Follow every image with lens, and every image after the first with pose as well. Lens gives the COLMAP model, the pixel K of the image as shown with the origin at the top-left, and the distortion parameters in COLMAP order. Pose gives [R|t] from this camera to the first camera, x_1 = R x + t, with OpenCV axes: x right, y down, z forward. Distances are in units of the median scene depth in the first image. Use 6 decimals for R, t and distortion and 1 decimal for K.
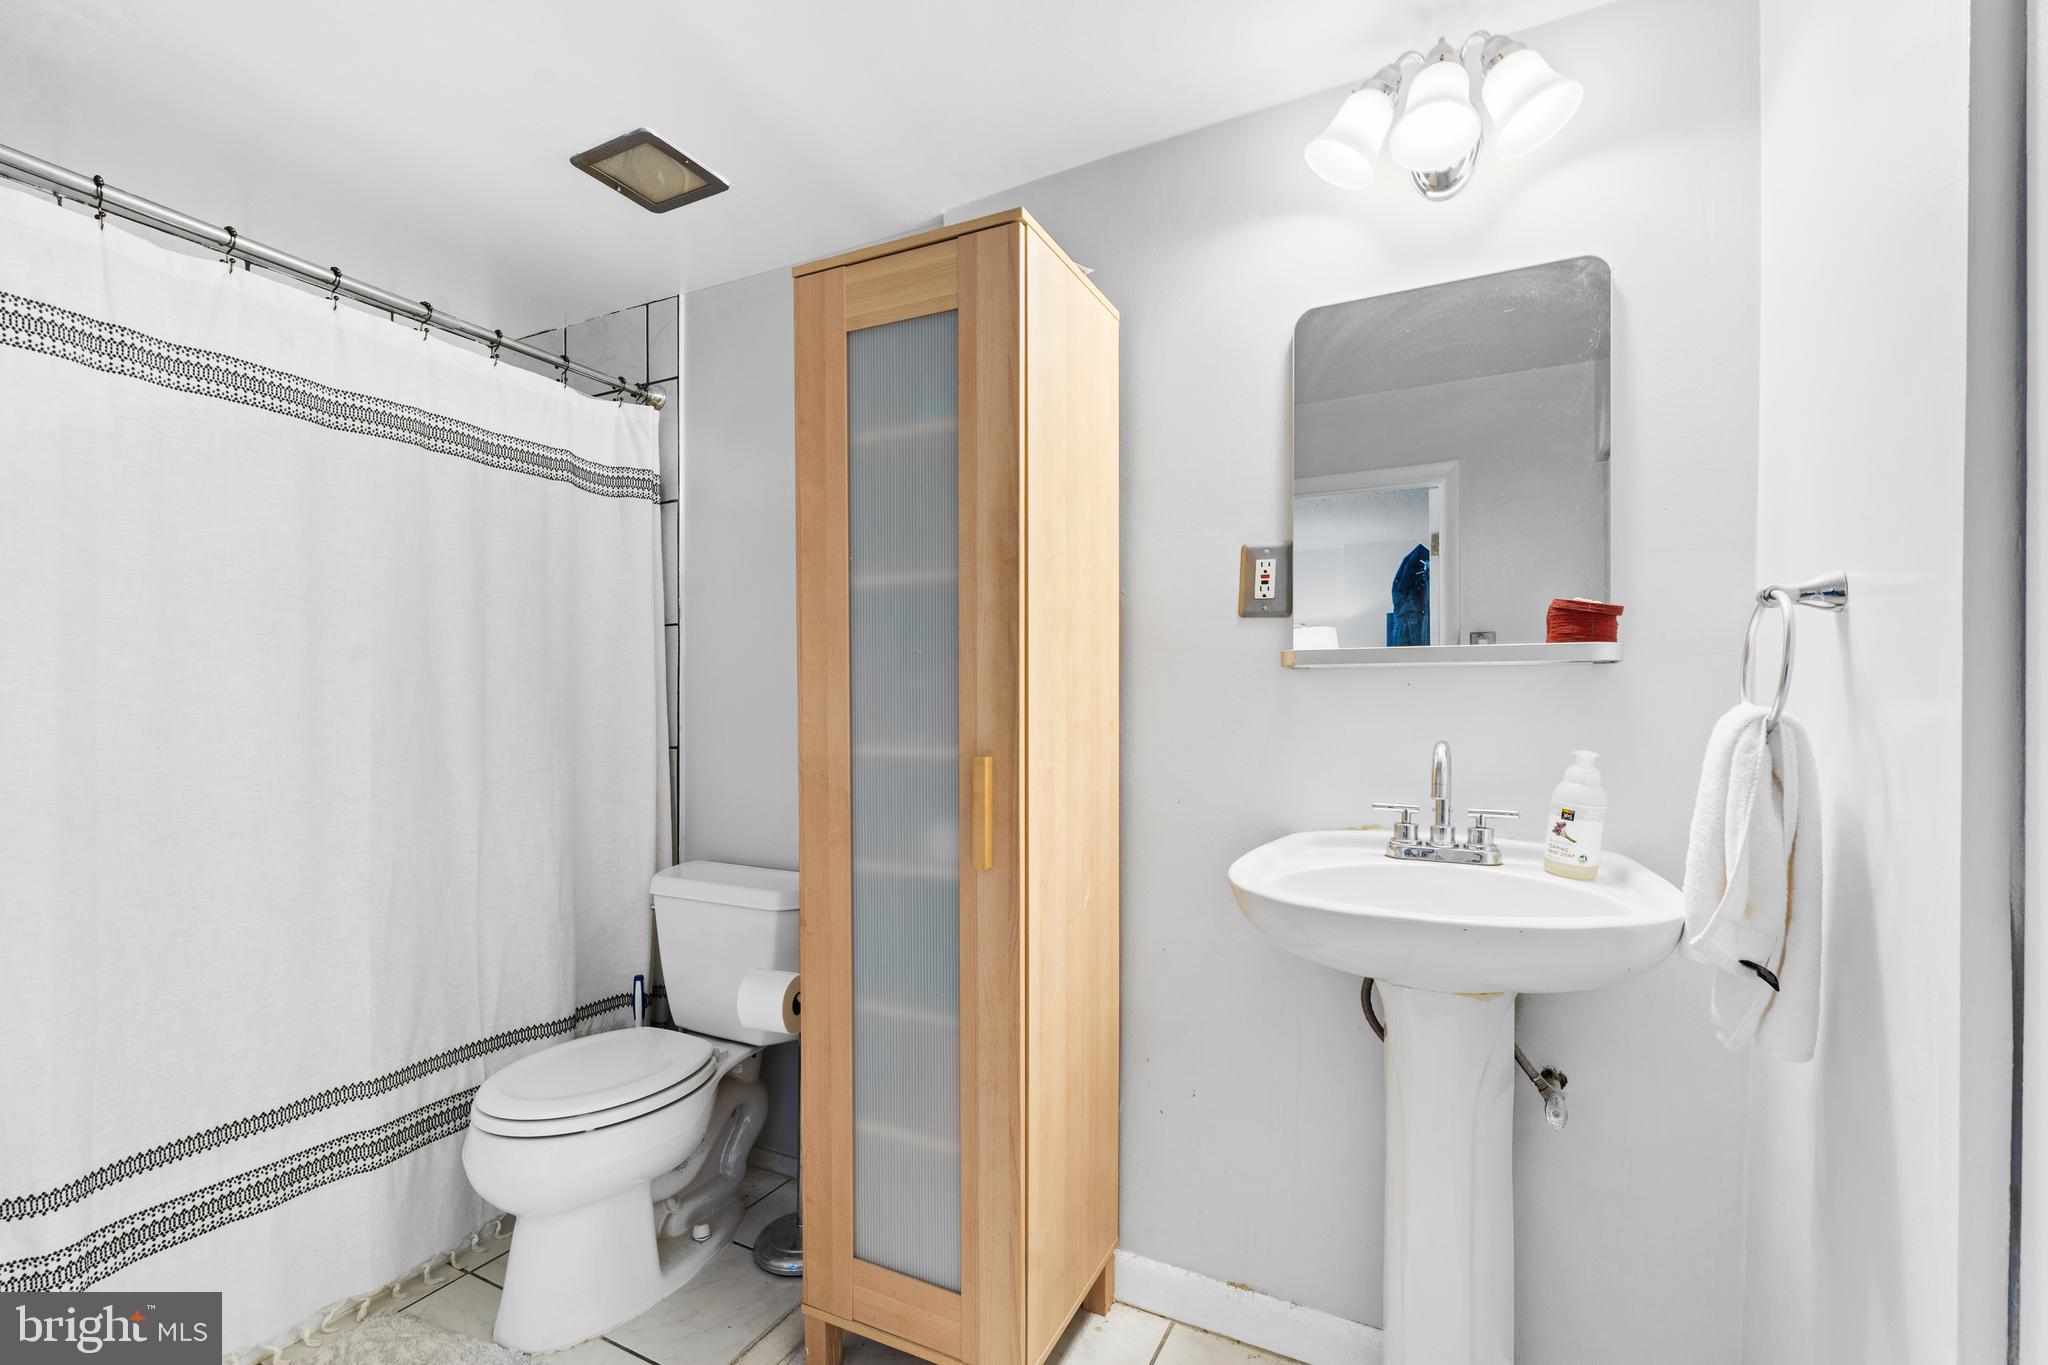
lens RADIAL K [[910.7, 0, 1016.5], [0, 910.7, 709.1], [0, 0, 1]] dist [-0.001893, 0.001180]
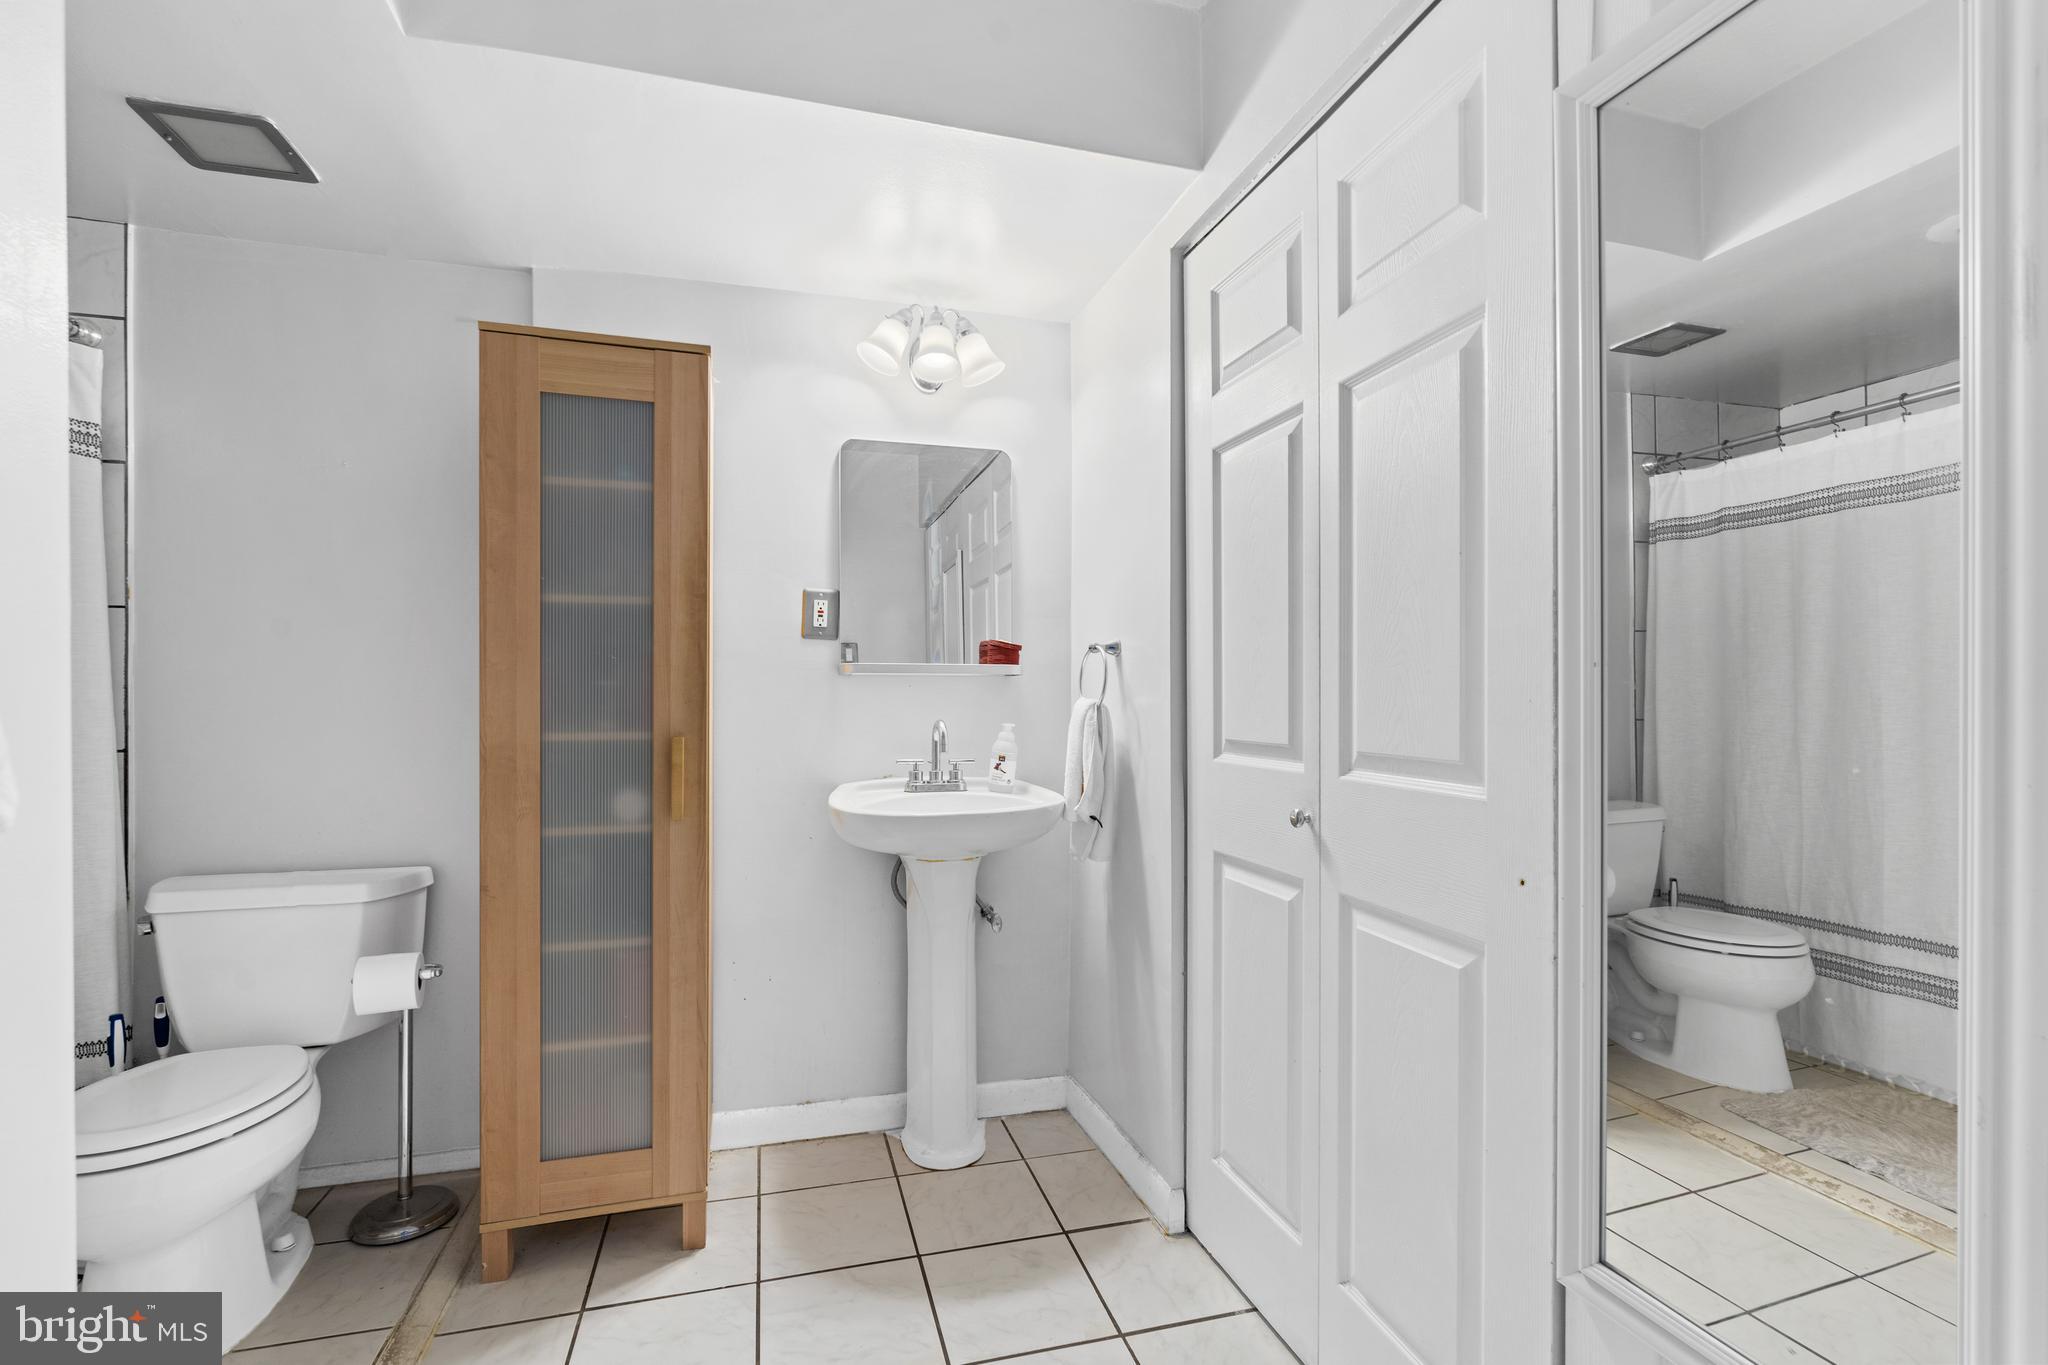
lens RADIAL K [[910.7, 0, 1019.5], [0, 910.7, 693.0], [0, 0, 1]] dist [-0.001893, 0.001180]
pose [[0.722775, 0.003890, 0.691072, -0.582401], [0.005971, 0.999912, -0.011874, 0.005495], [-0.691058, 0.012708, 0.722688, -0.323043]]
